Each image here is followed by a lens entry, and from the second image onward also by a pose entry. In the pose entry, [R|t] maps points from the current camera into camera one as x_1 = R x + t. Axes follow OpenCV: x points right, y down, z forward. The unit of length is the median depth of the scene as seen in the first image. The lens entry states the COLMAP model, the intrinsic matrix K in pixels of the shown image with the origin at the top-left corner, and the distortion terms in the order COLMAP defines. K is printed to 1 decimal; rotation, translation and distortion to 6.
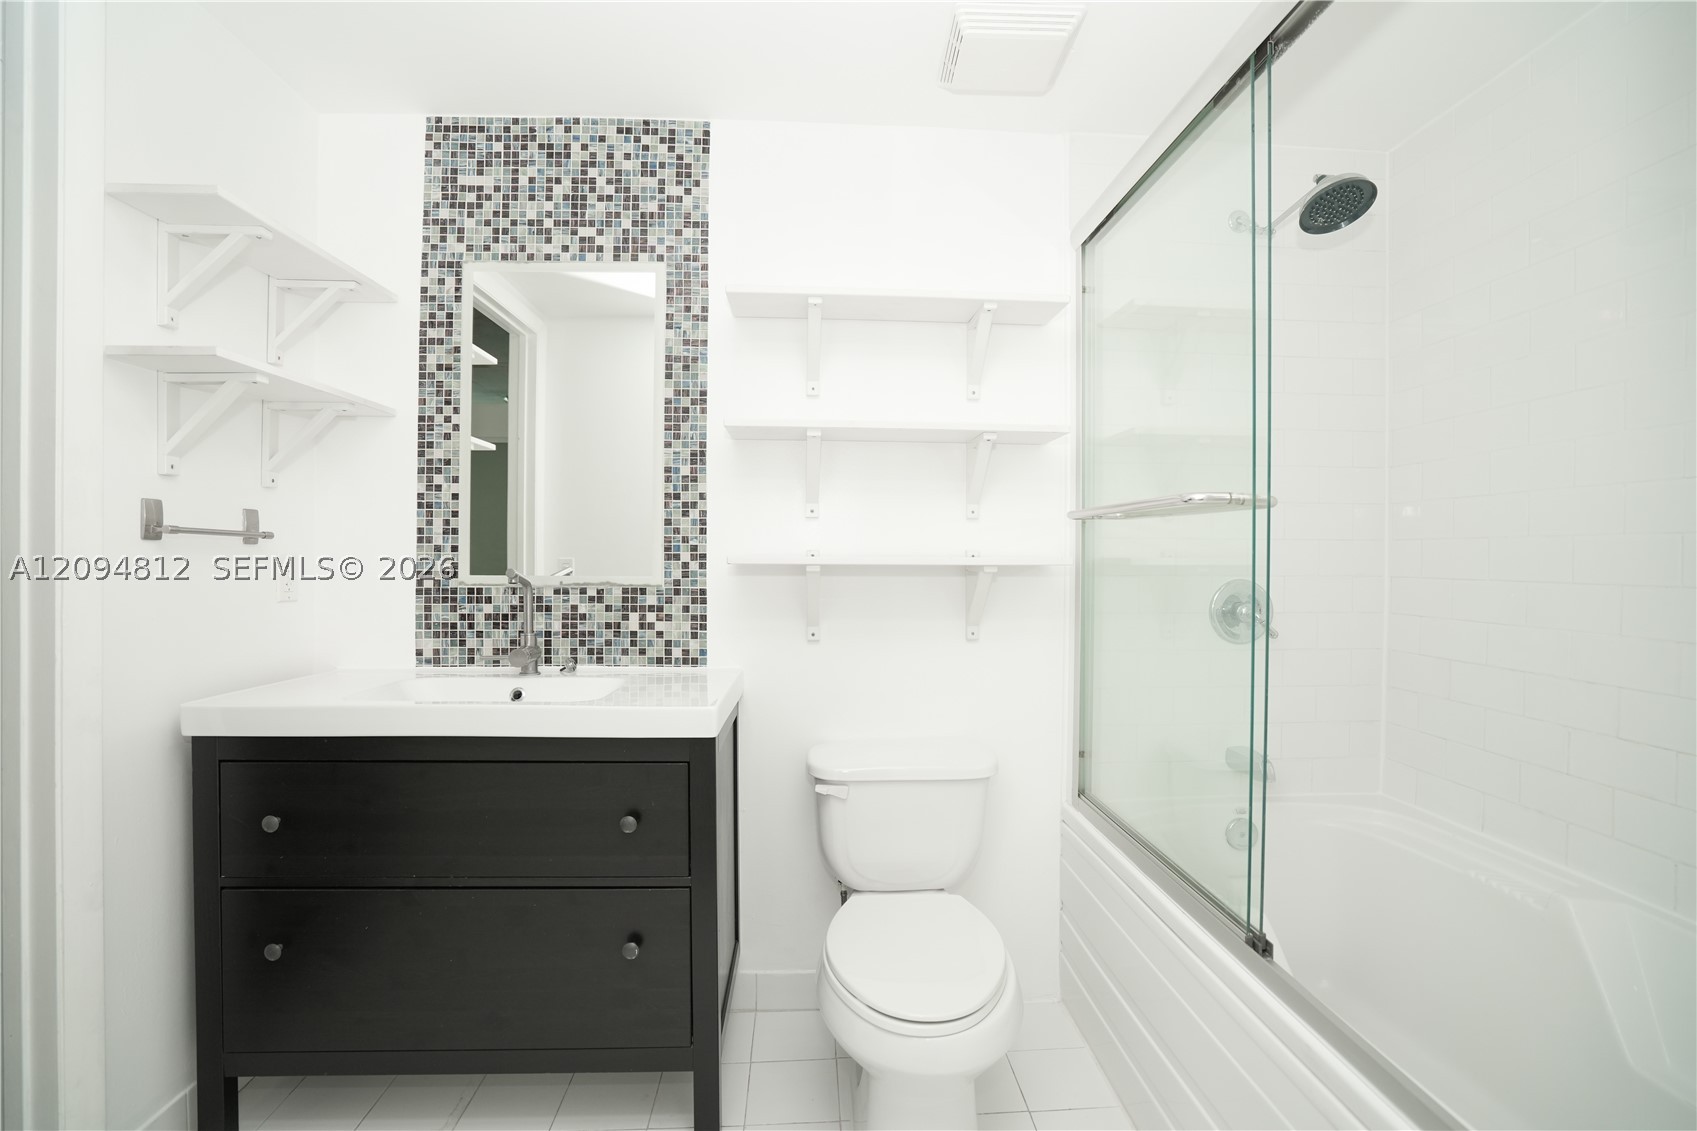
lens RADIAL K [[778.2, 0, 848.6], [0, 778.2, 556.0], [0, 0, 1]] dist [-0.055012, 0.019766]
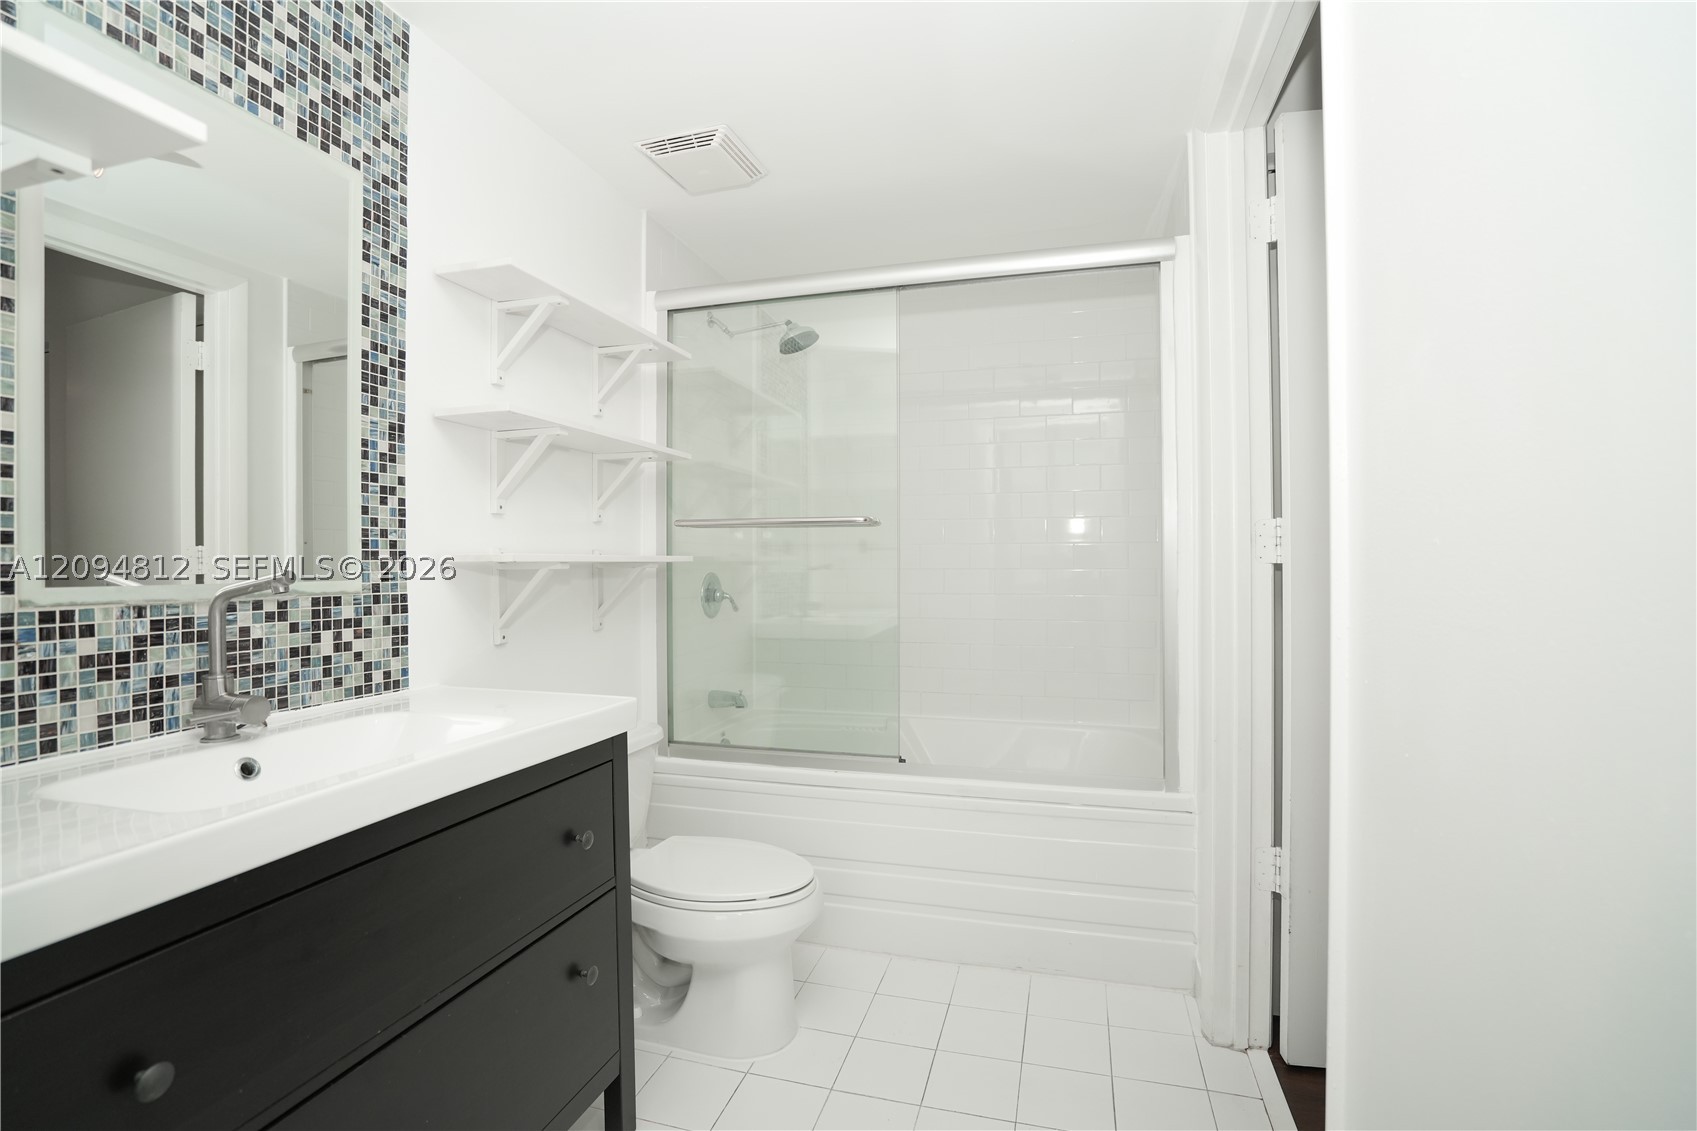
lens RADIAL K [[778.2, 0, 853.0], [0, 778.2, 562.7], [0, 0, 1]] dist [-0.055012, 0.019766]
pose [[0.325362, -0.006638, 0.945566, -0.795526], [0.006920, 0.999965, 0.004639, 0.008599], [-0.945564, 0.005034, 0.325397, 0.291513]]
